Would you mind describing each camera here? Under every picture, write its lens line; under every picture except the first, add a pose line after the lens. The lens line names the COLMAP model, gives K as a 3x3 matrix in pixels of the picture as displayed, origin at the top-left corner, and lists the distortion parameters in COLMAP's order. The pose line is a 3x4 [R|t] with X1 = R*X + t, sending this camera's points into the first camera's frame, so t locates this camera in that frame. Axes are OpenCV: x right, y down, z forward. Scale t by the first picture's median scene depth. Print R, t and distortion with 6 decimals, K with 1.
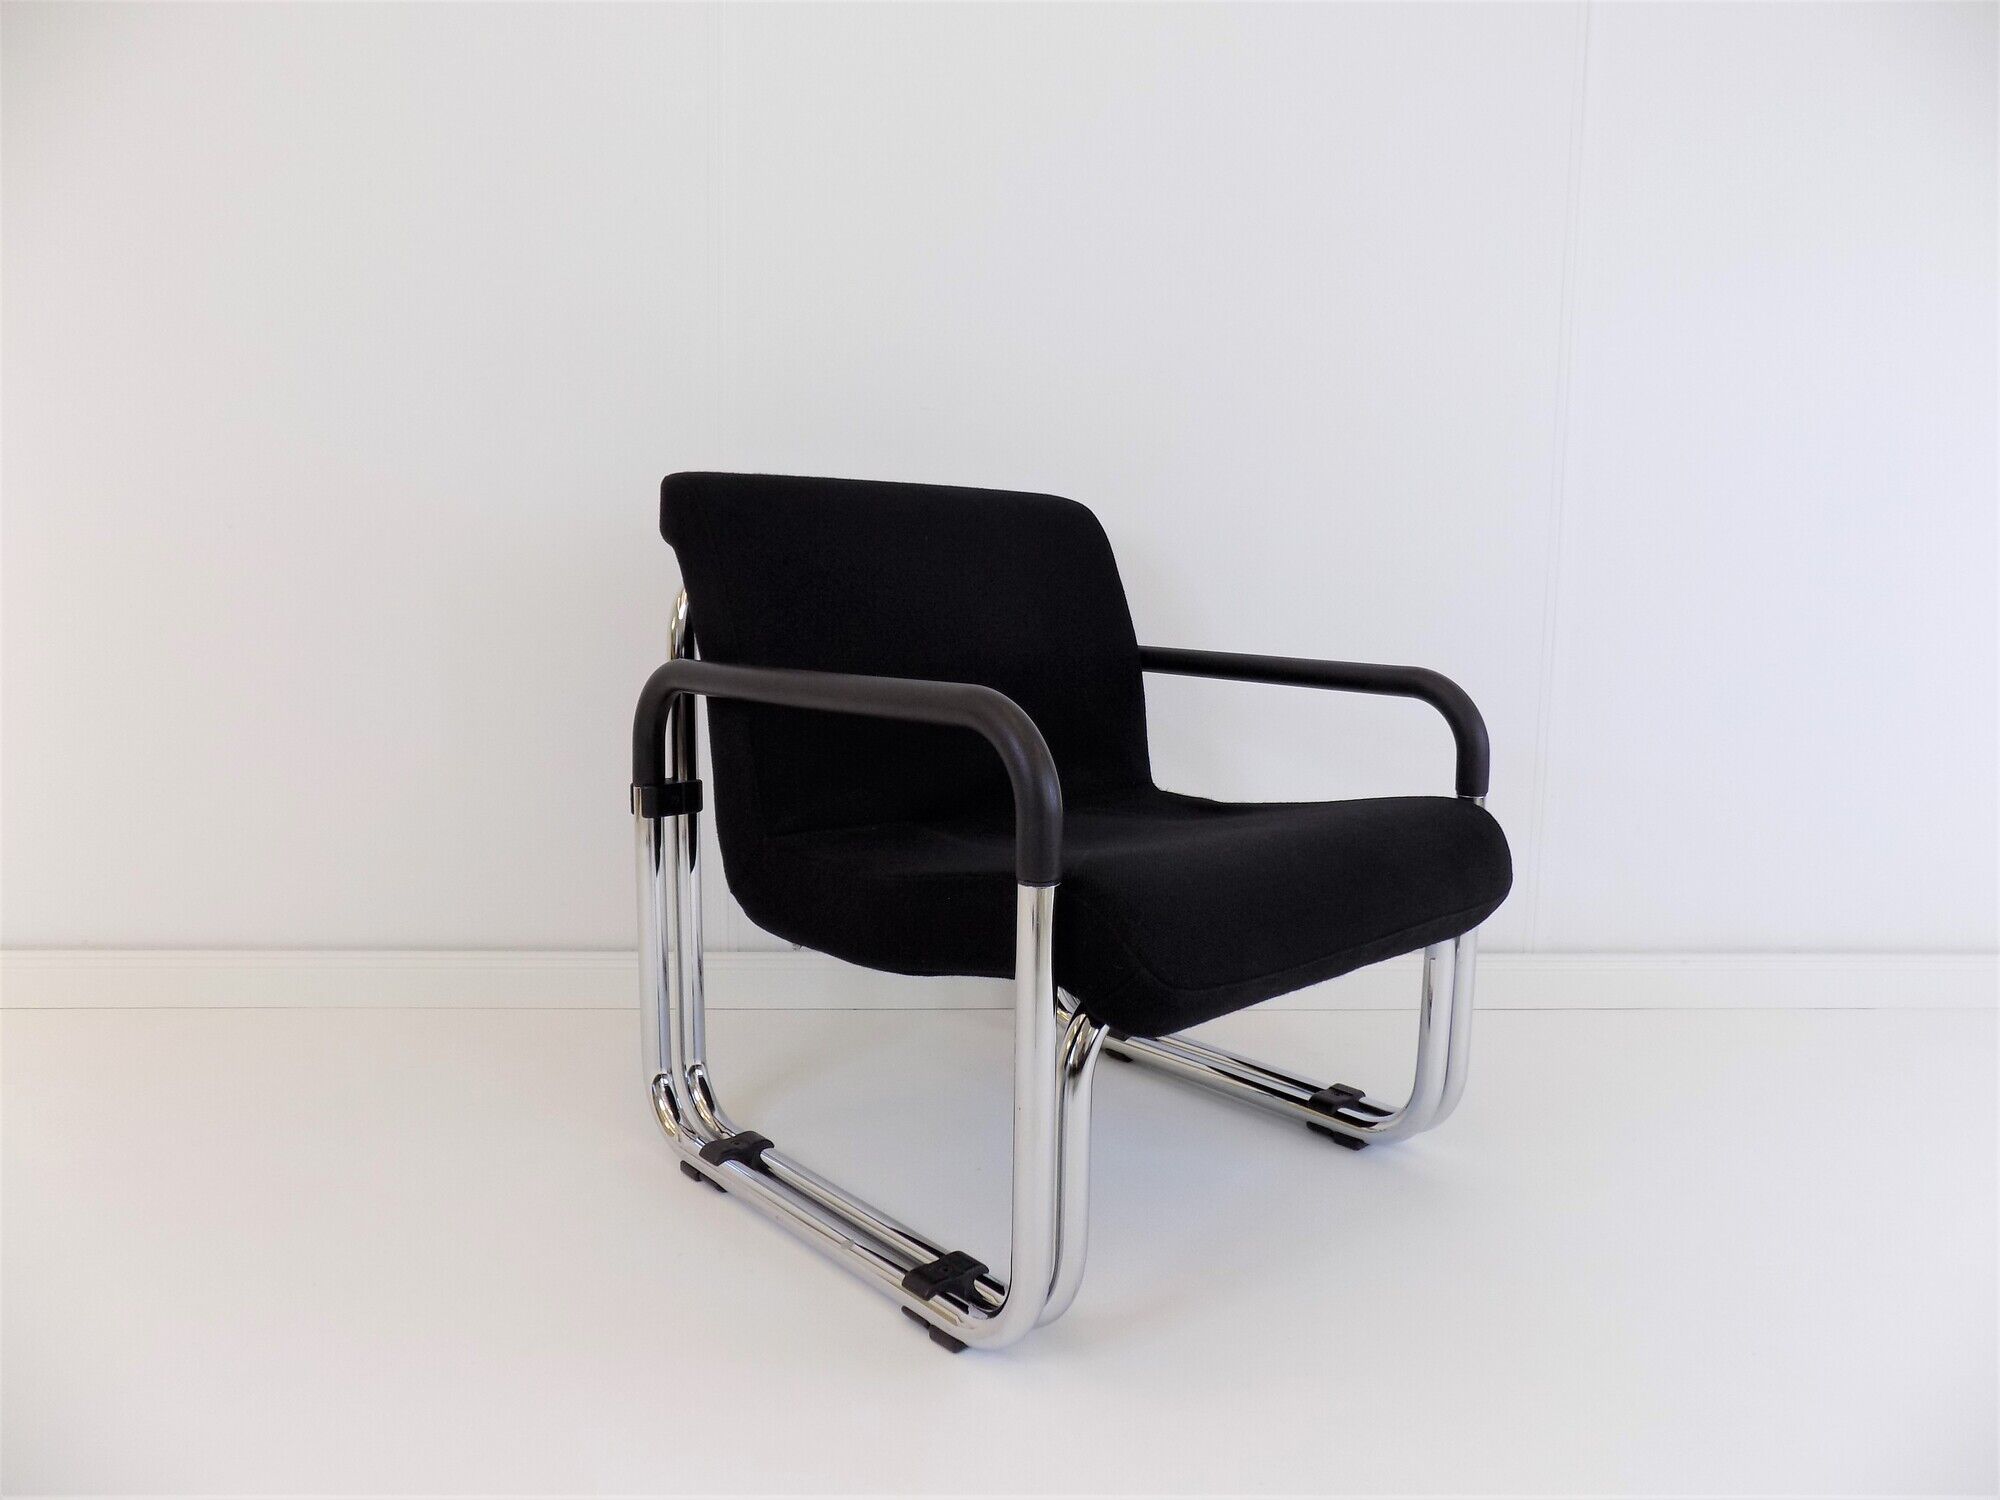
lens RADIAL K [[1270.8, 0, 1000.0], [0, 1270.8, 750.0], [0, 0, 1]] dist [0.001184, -0.000528]
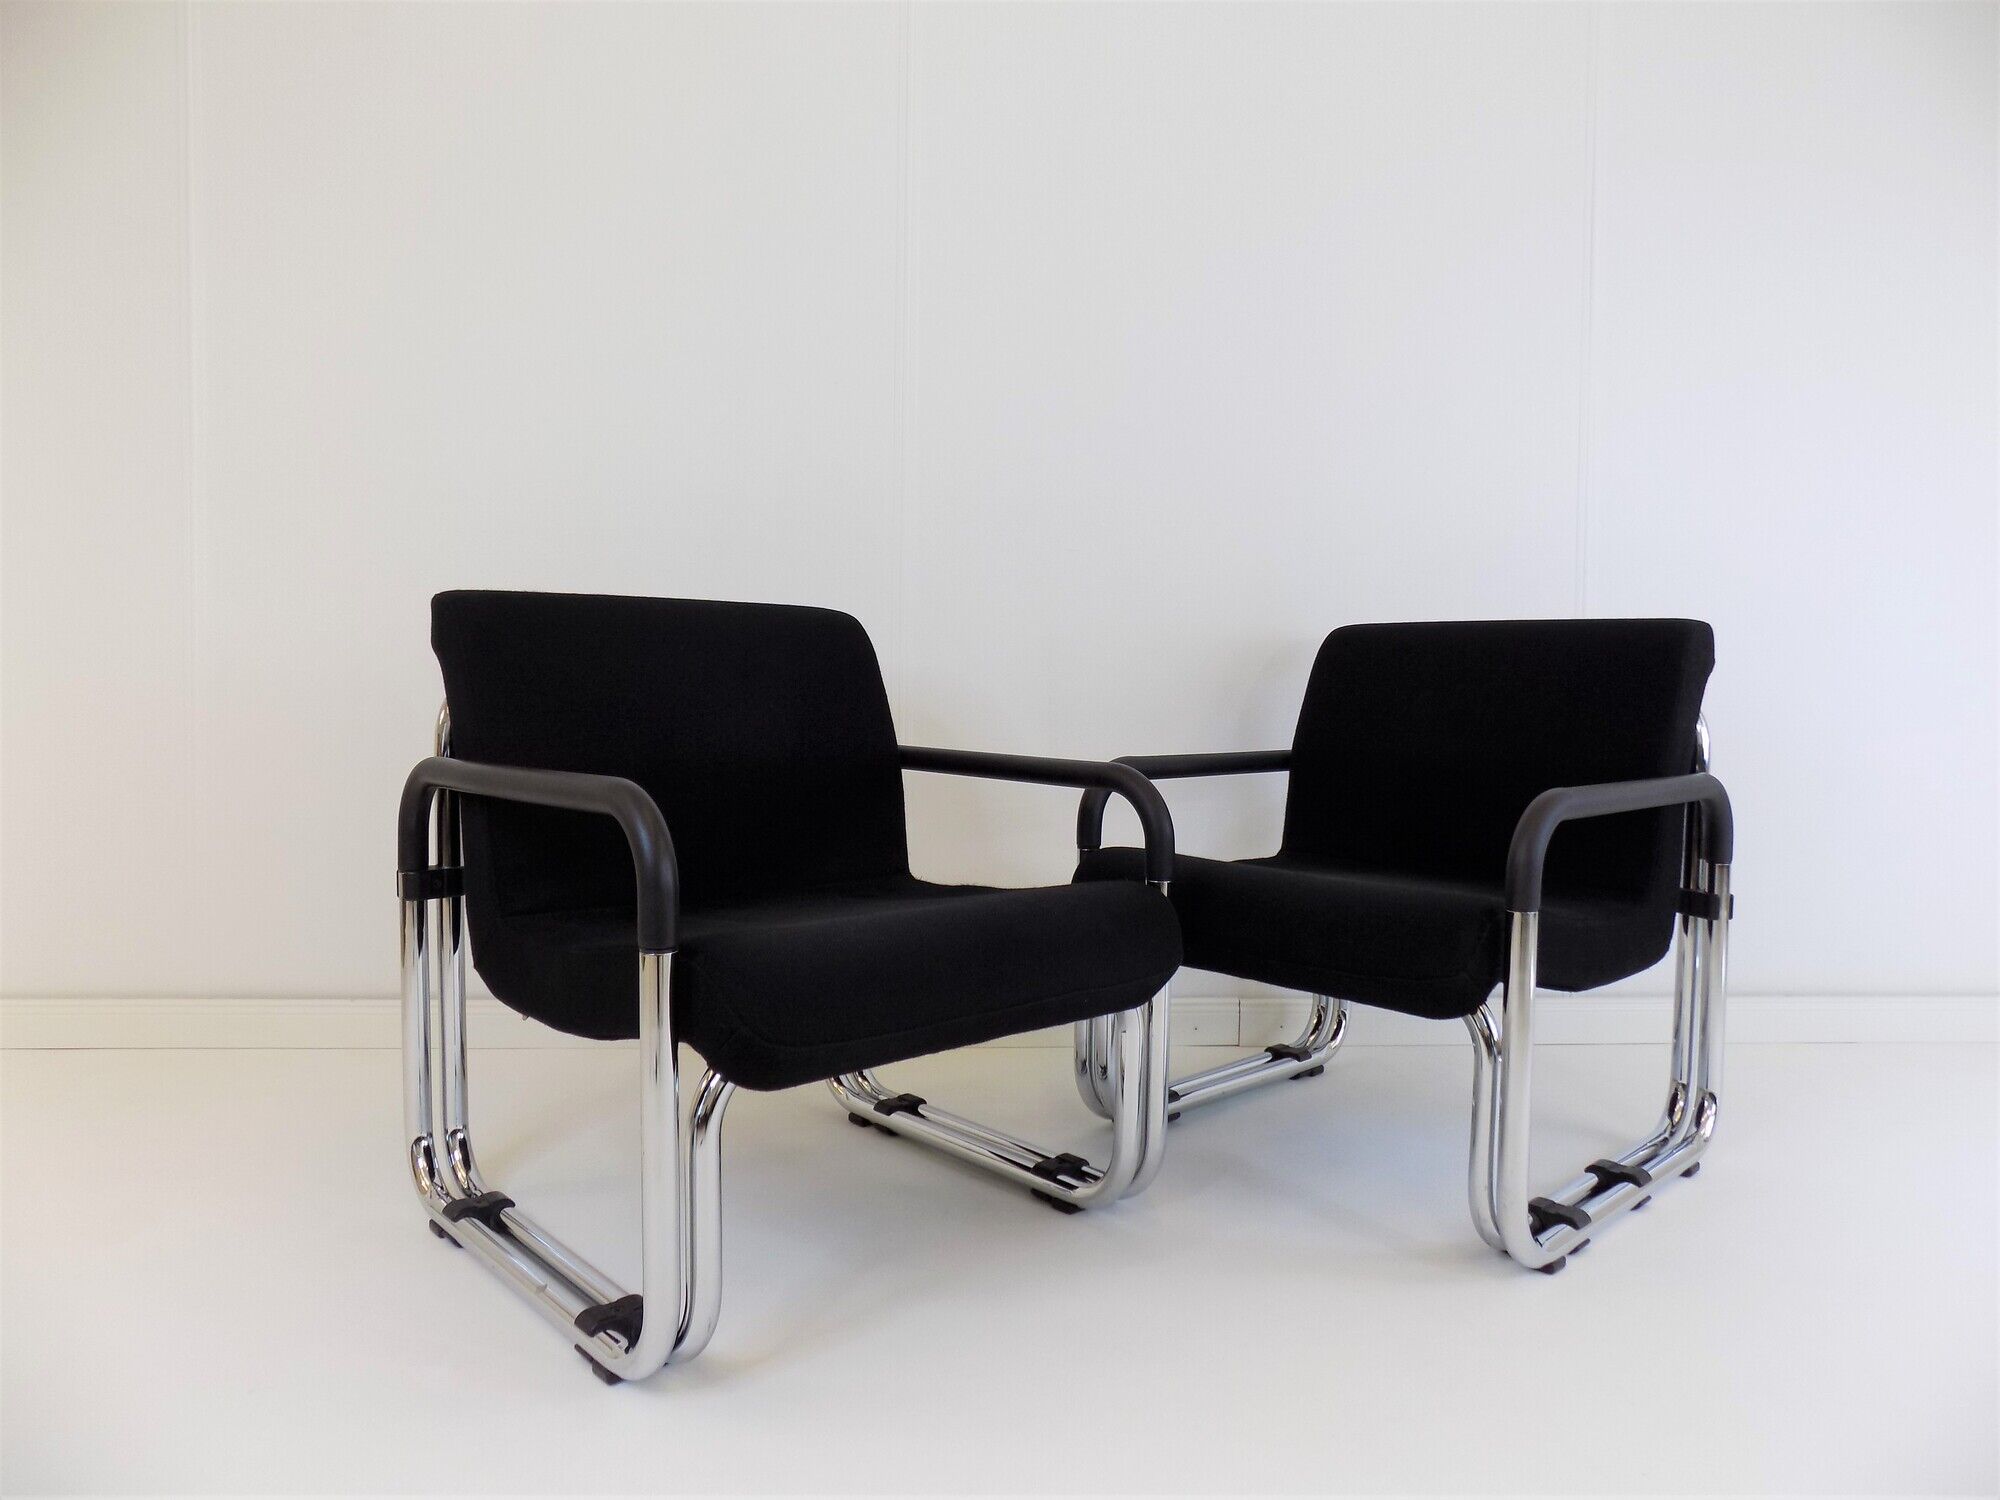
lens RADIAL K [[1270.8, 0, 1000.0], [0, 1270.8, 750.0], [0, 0, 1]] dist [0.001184, -0.000528]
pose [[0.999536, -0.002804, -0.030343, 0.274341], [0.000304, 0.996627, -0.082067, 0.013708], [0.030471, 0.082020, 0.996165, -0.106582]]
